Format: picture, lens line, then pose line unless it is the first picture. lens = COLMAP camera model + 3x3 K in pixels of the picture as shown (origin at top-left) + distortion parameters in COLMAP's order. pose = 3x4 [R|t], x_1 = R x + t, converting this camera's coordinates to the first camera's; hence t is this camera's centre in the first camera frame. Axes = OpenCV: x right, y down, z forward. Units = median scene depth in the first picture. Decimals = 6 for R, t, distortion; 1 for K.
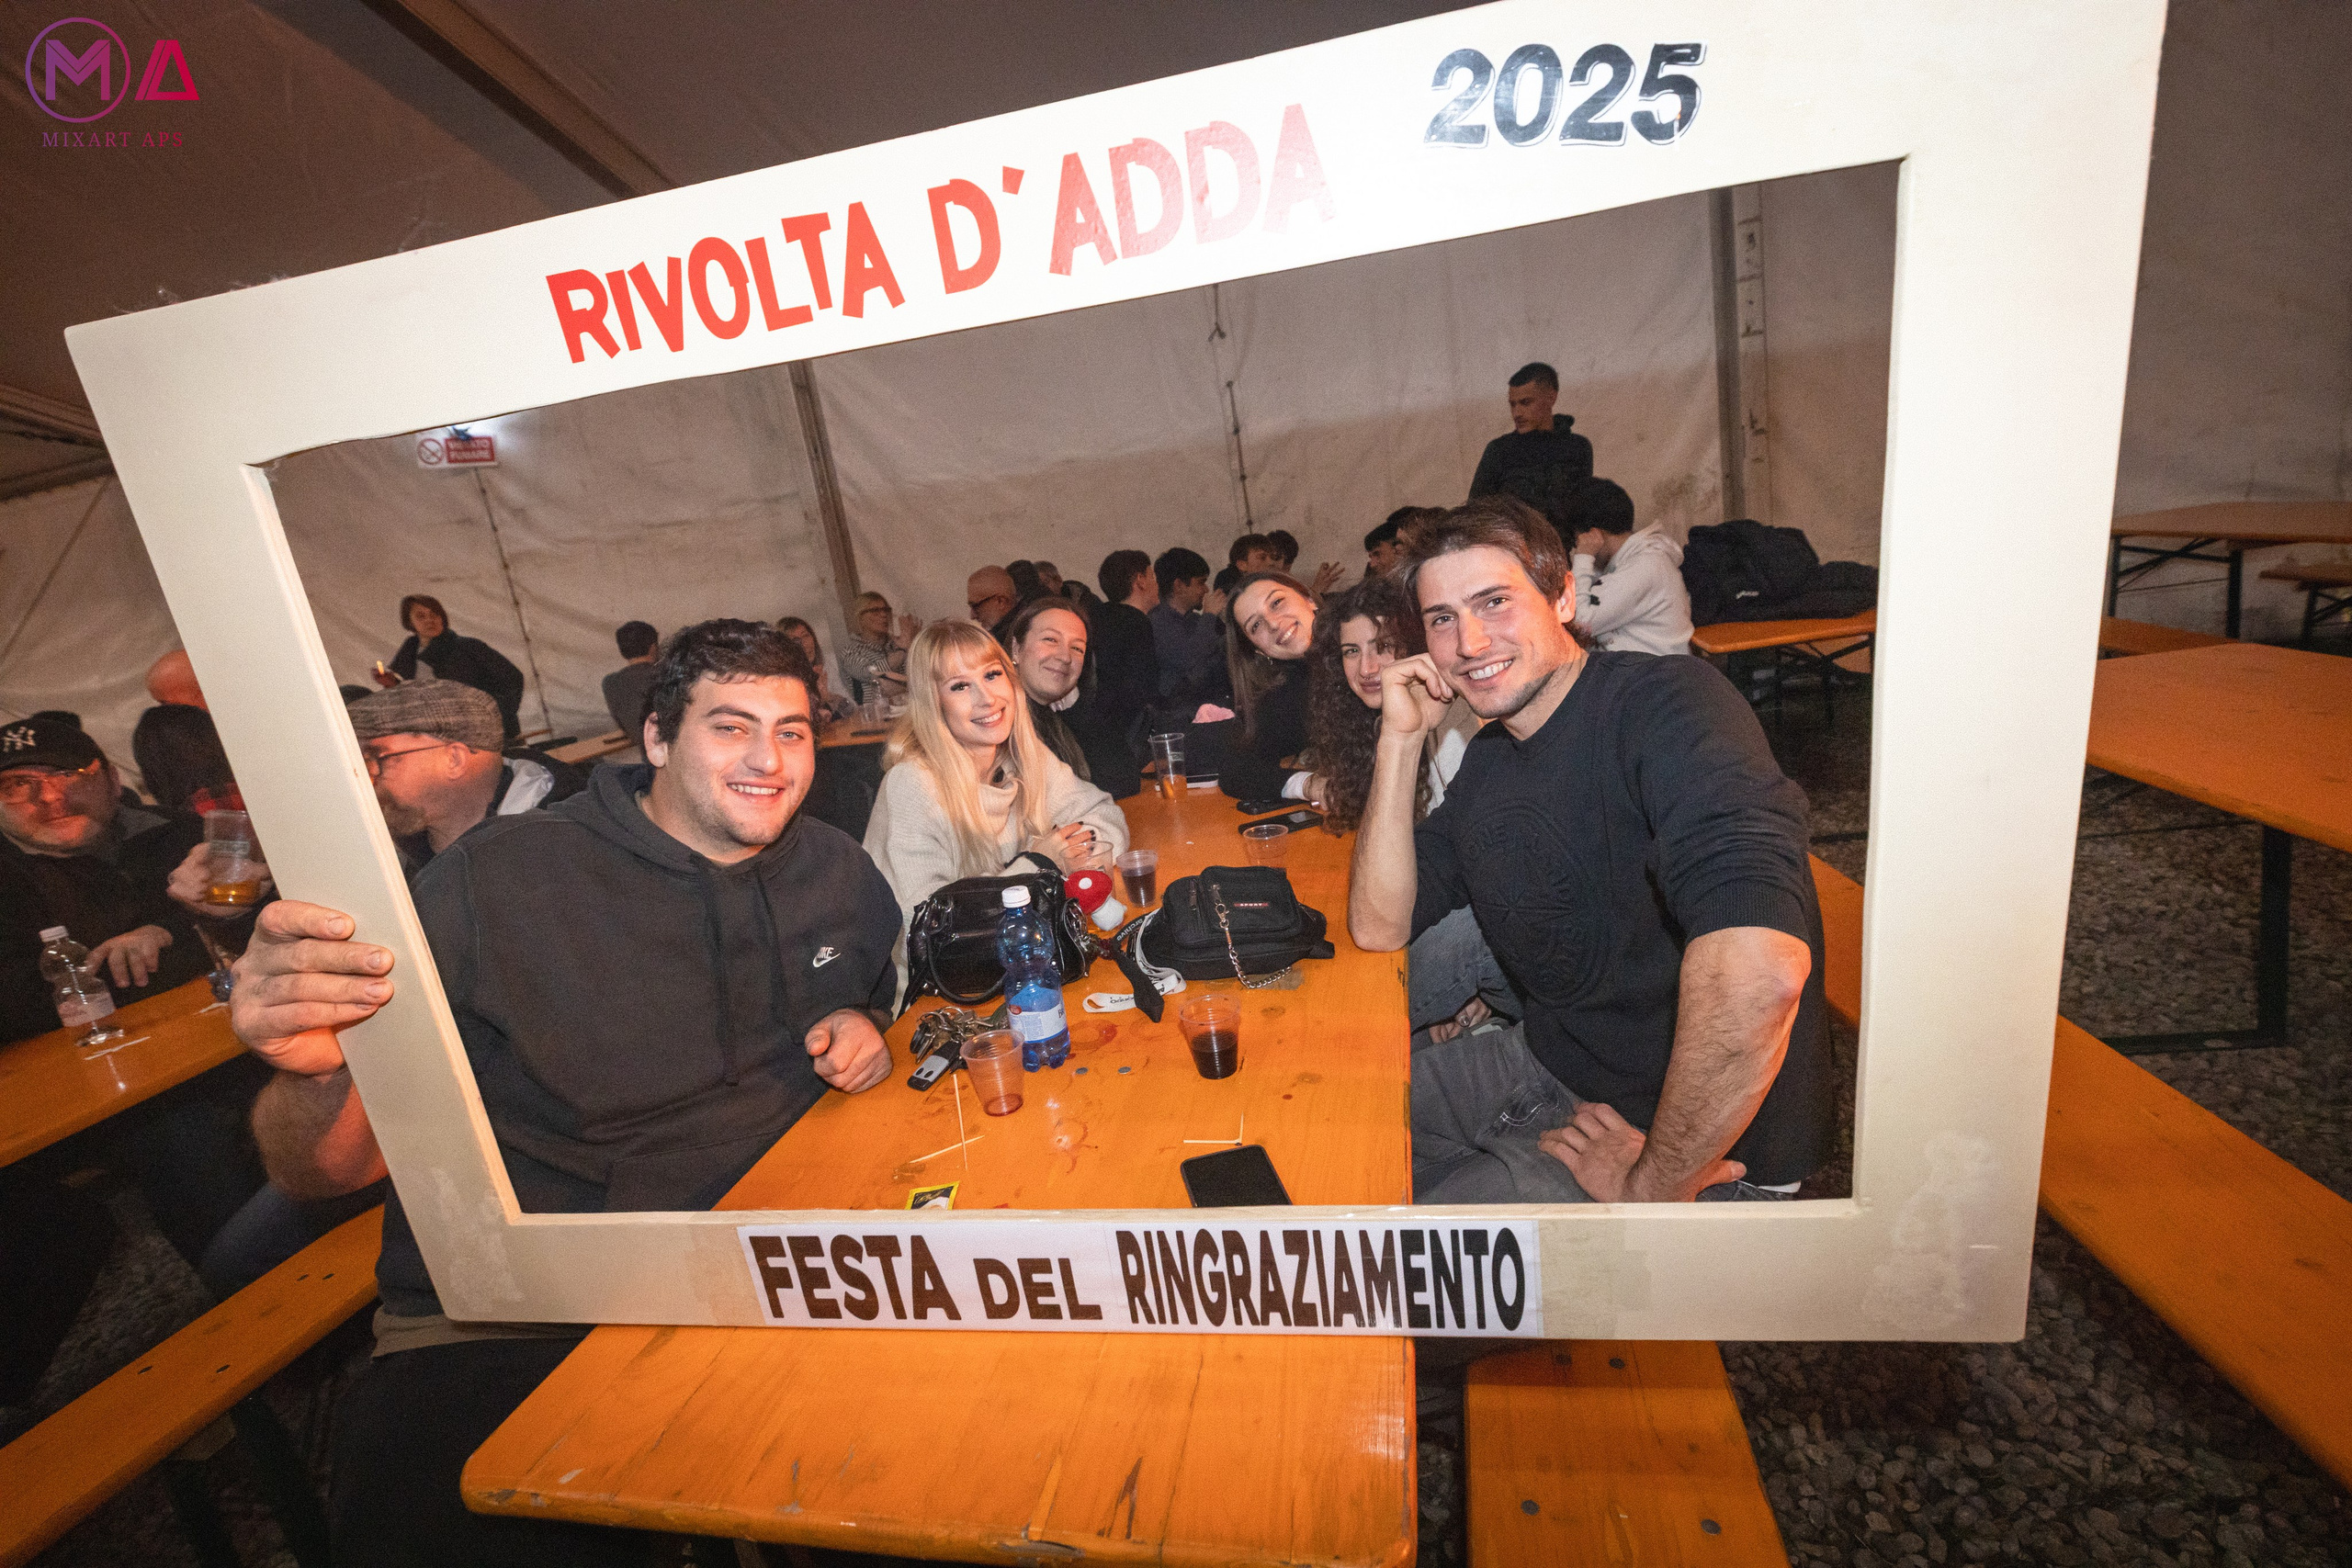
lens RADIAL K [[1047.4, 0, 1177.3], [0, 1047.4, 784.2], [0, 0, 1]] dist [0.000054, 0.000175]
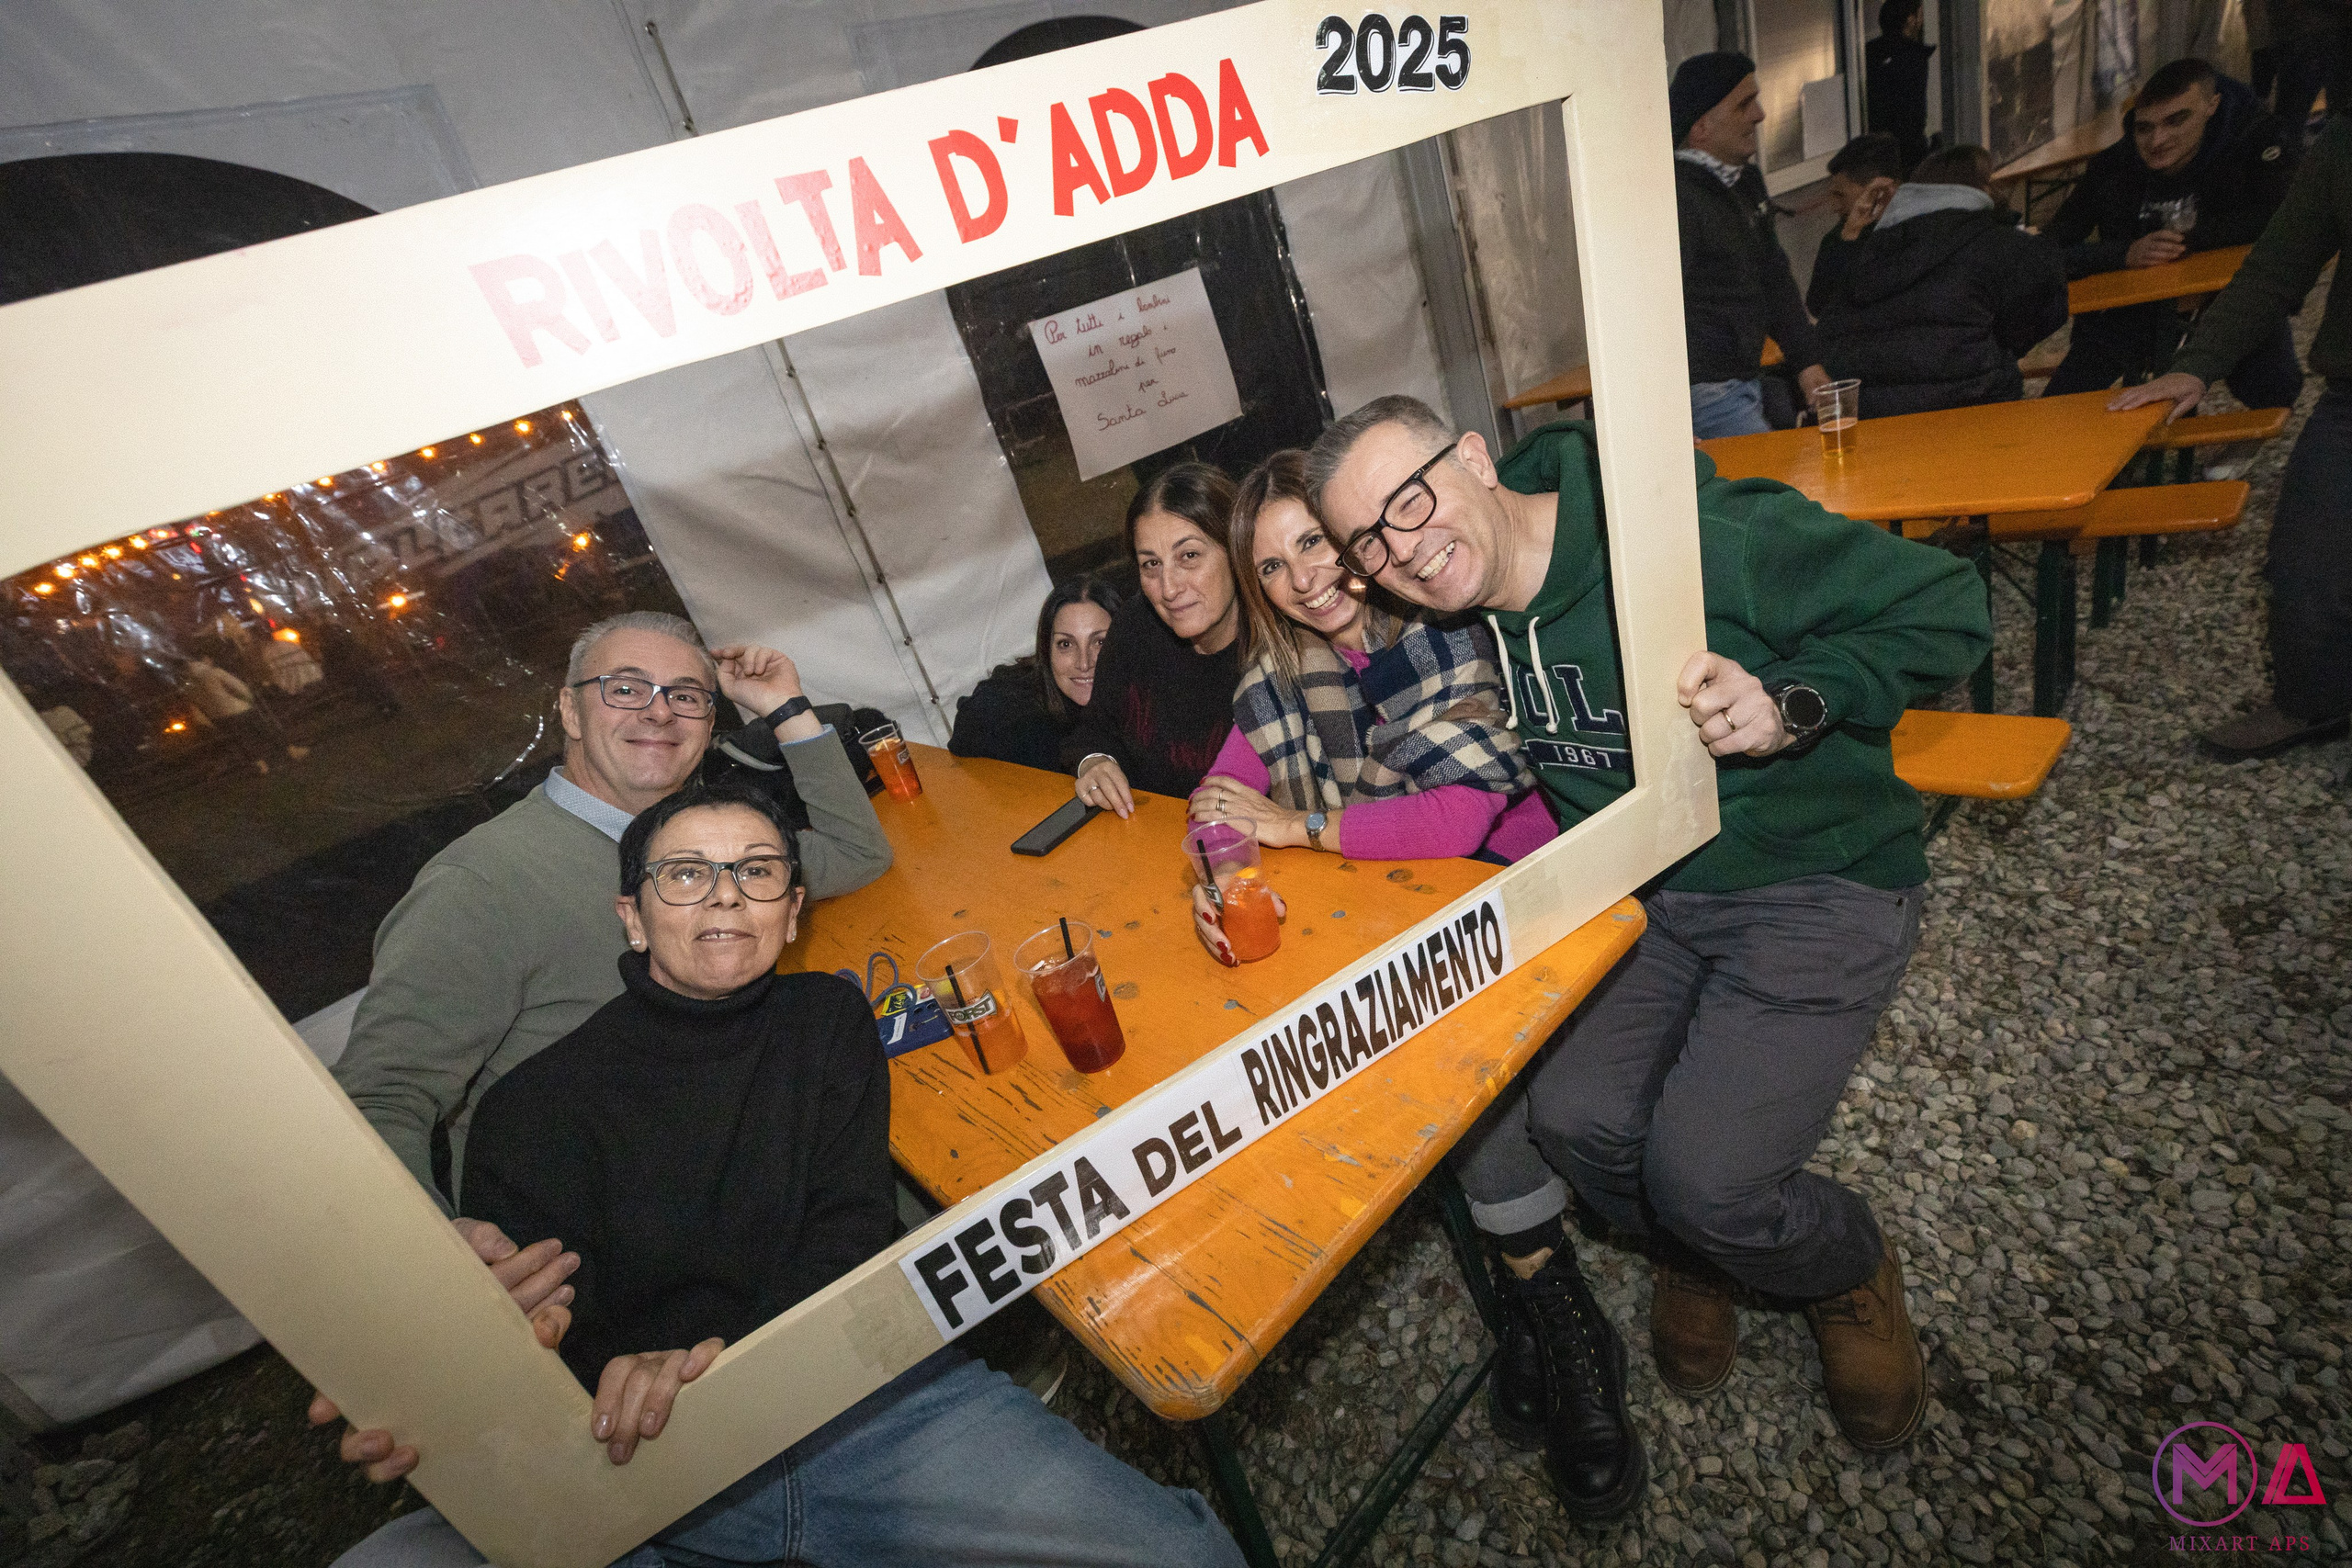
lens RADIAL K [[1049.8, 0, 1178.1], [0, 1049.8, 783.3], [0, 0, 1]] dist [0.001043, -0.000249]
pose [[0.790325, -0.344888, 0.506397, -0.611713], [0.328046, 0.936264, 0.125679, -0.022081], [-0.517467, 0.066794, 0.853092, 0.029386]]
